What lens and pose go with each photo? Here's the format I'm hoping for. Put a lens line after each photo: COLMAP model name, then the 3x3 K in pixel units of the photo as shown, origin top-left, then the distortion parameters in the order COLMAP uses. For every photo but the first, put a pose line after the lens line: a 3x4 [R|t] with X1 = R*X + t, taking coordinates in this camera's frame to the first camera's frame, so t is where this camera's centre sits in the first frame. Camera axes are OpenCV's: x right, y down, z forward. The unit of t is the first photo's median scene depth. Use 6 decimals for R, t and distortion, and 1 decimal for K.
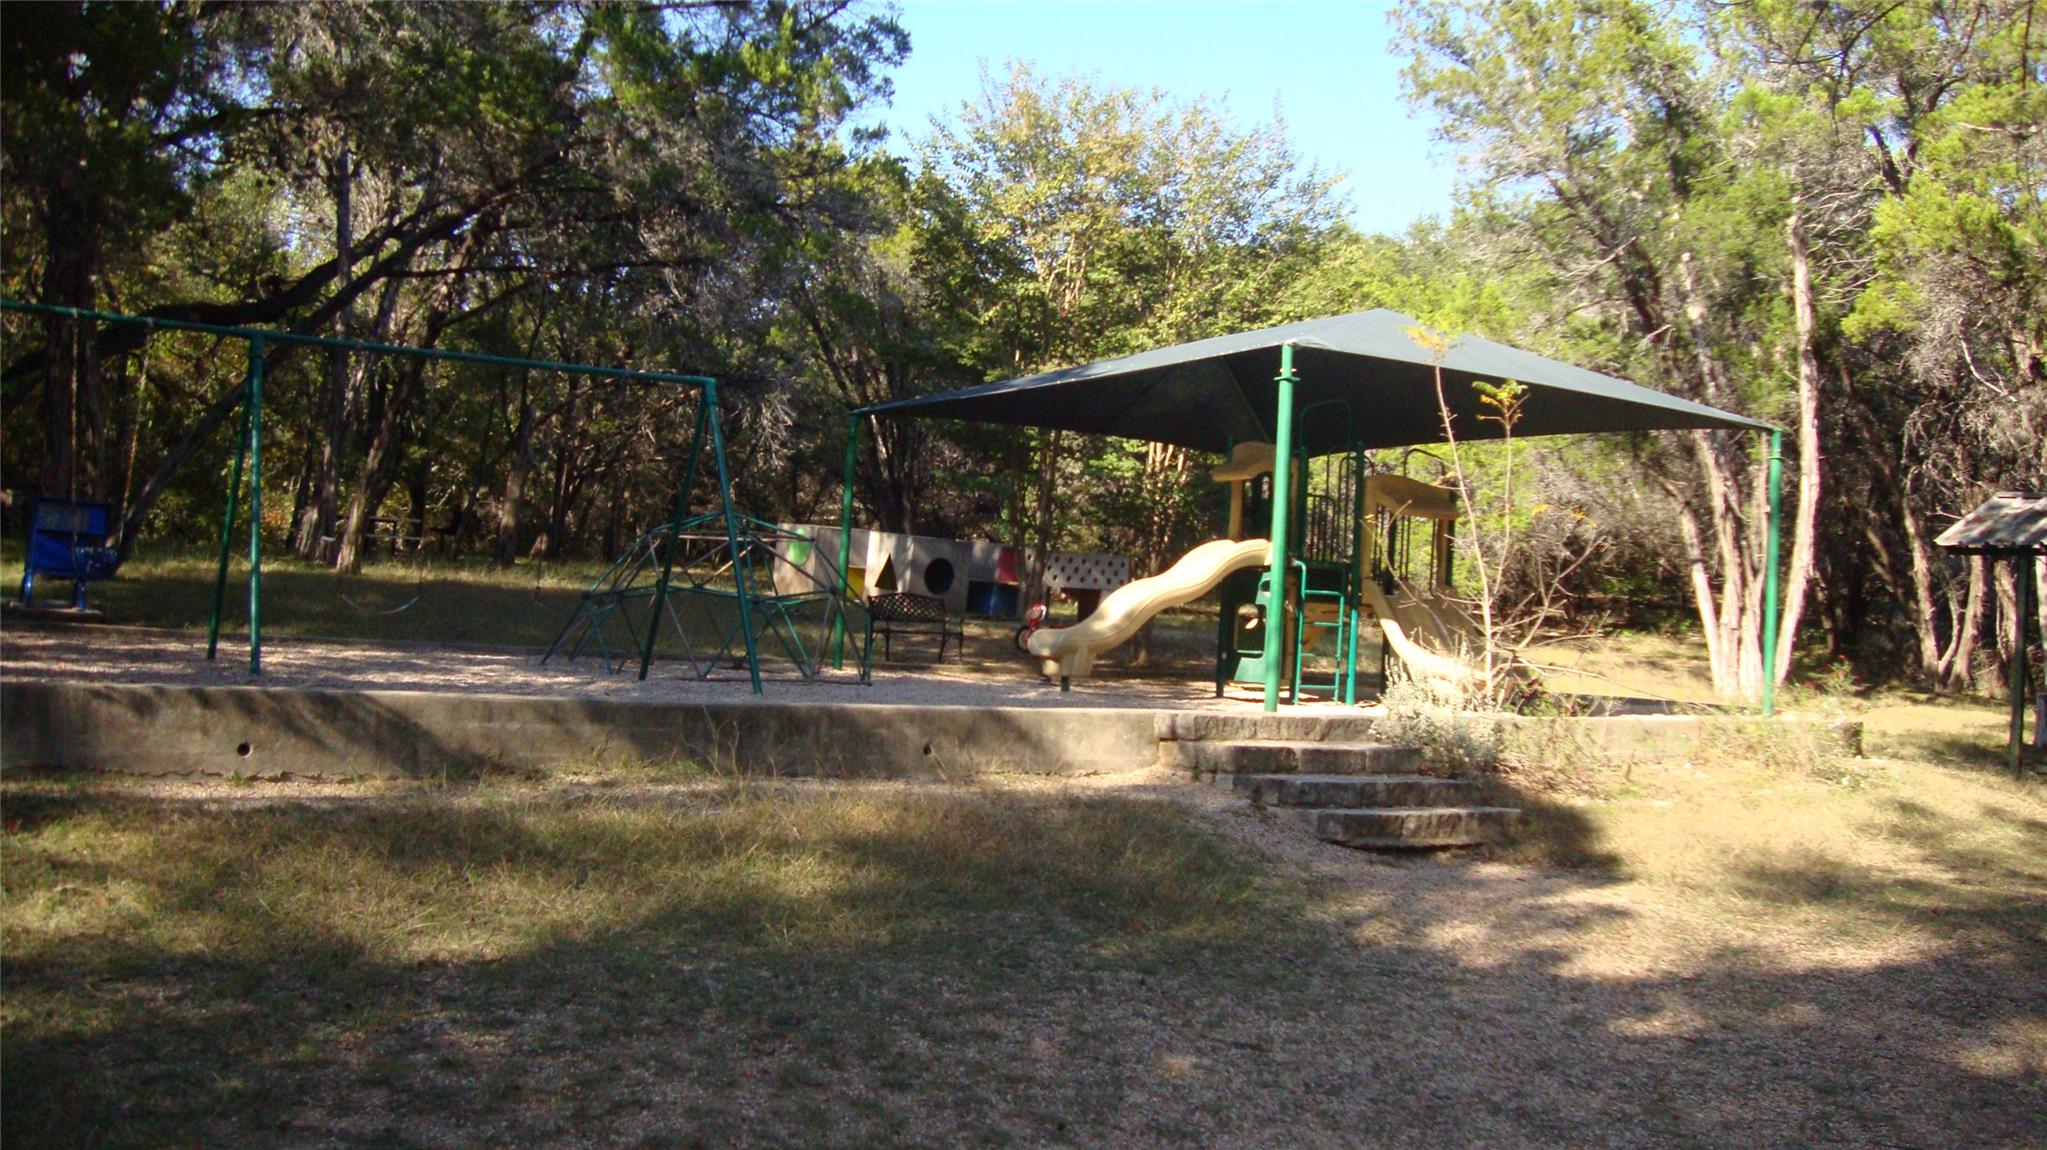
lens RADIAL K [[1800.7, 0, 1033.1], [0, 1800.7, 576.2], [0, 0, 1]] dist [-0.217636, 0.216340]
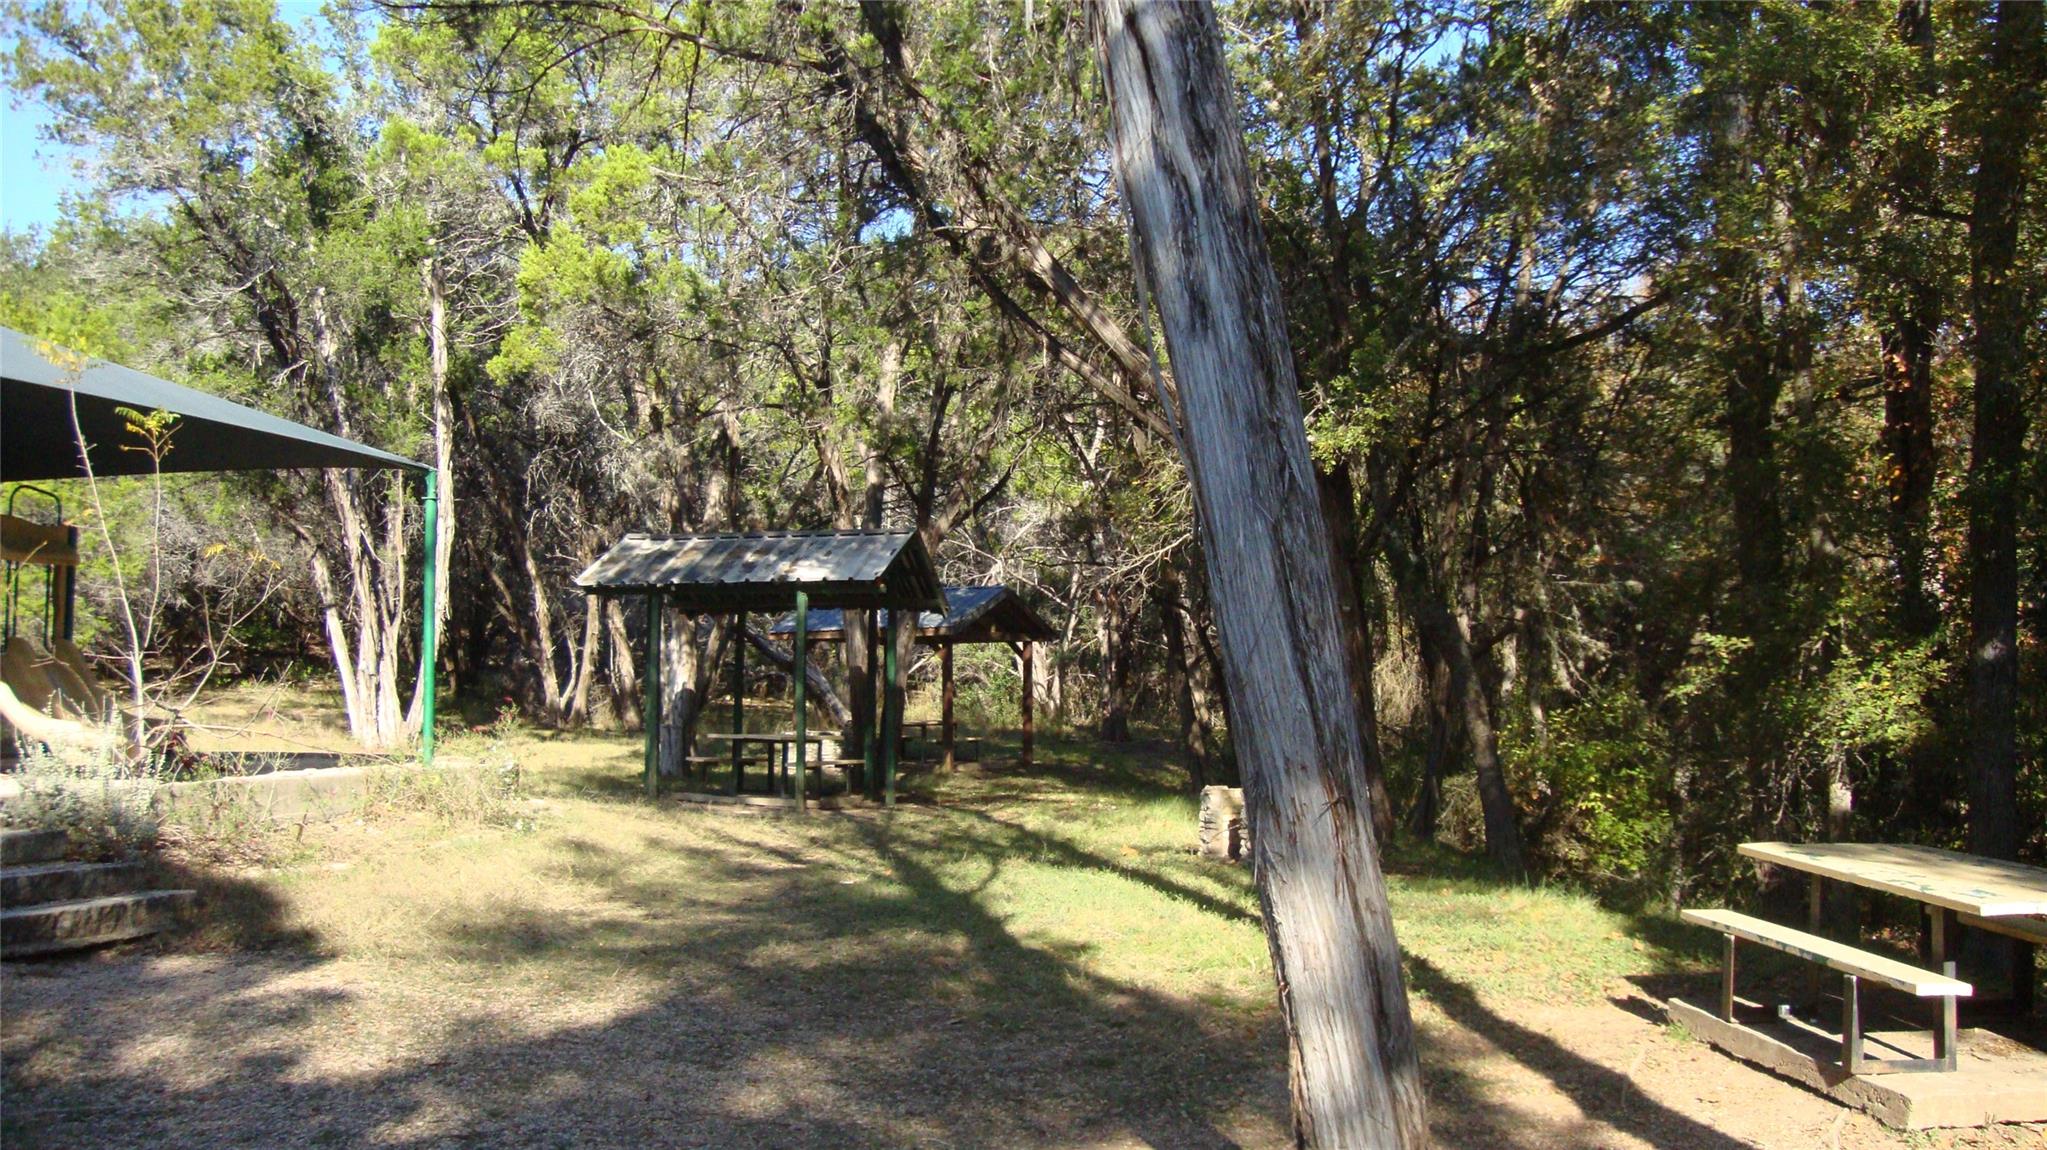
lens RADIAL K [[1800.7, 0, 1033.1], [0, 1800.7, 576.2], [0, 0, 1]] dist [-0.217636, 0.216340]
pose [[0.723766, -0.009507, 0.689980, -0.007069], [0.027282, 0.999518, -0.014846, -0.000418], [-0.689506, 0.029569, 0.723676, 0.040310]]
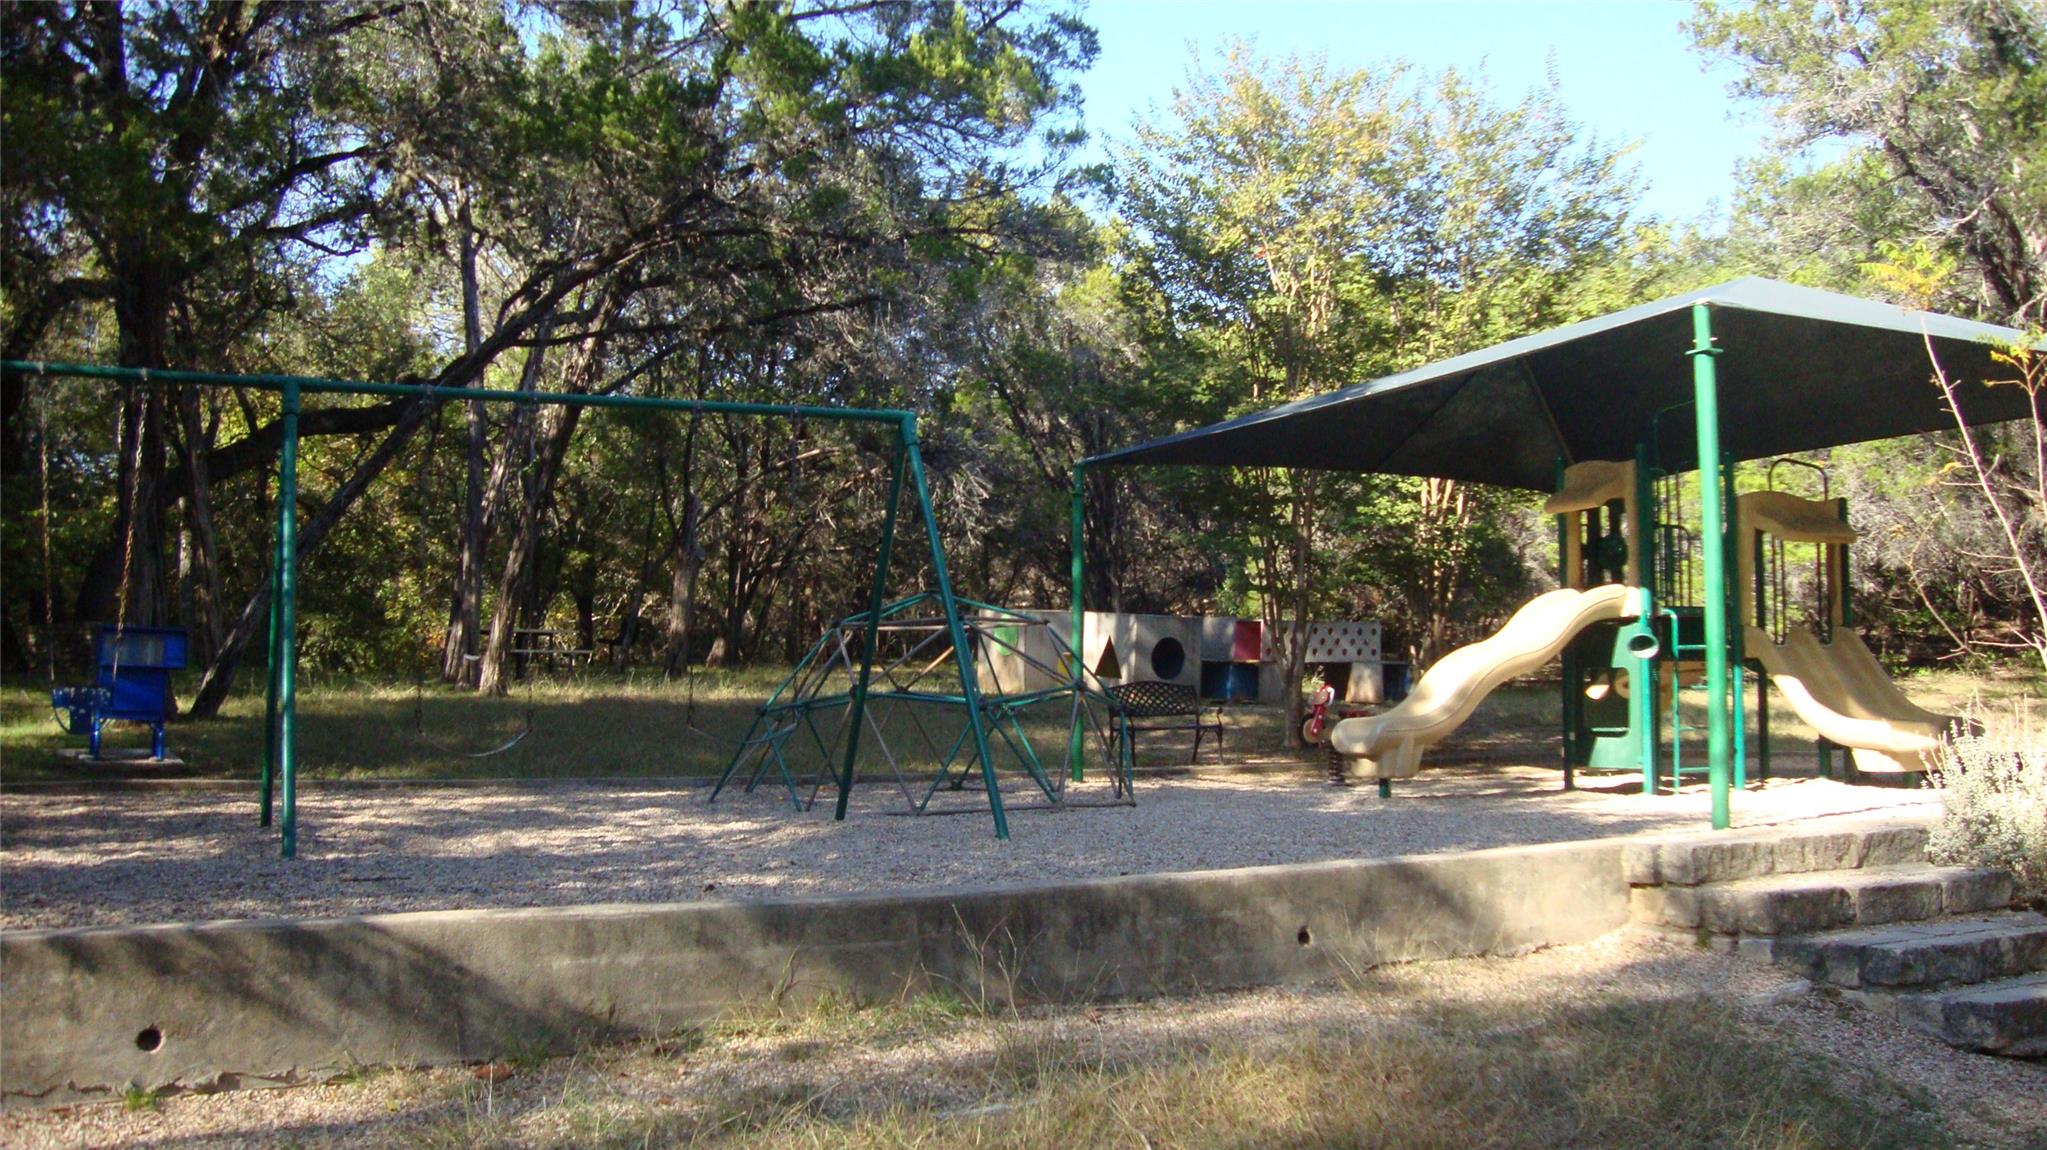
lens RADIAL K [[1810.1, 0, 999.7], [0, 1810.1, 587.1], [0, 0, 1]] dist [-0.214959, 0.182023]
pose [[0.990774, -0.065832, -0.118461, -0.035830], [0.061053, 0.997185, -0.043531, -0.001676], [0.120994, 0.035897, 0.992004, 0.159534]]
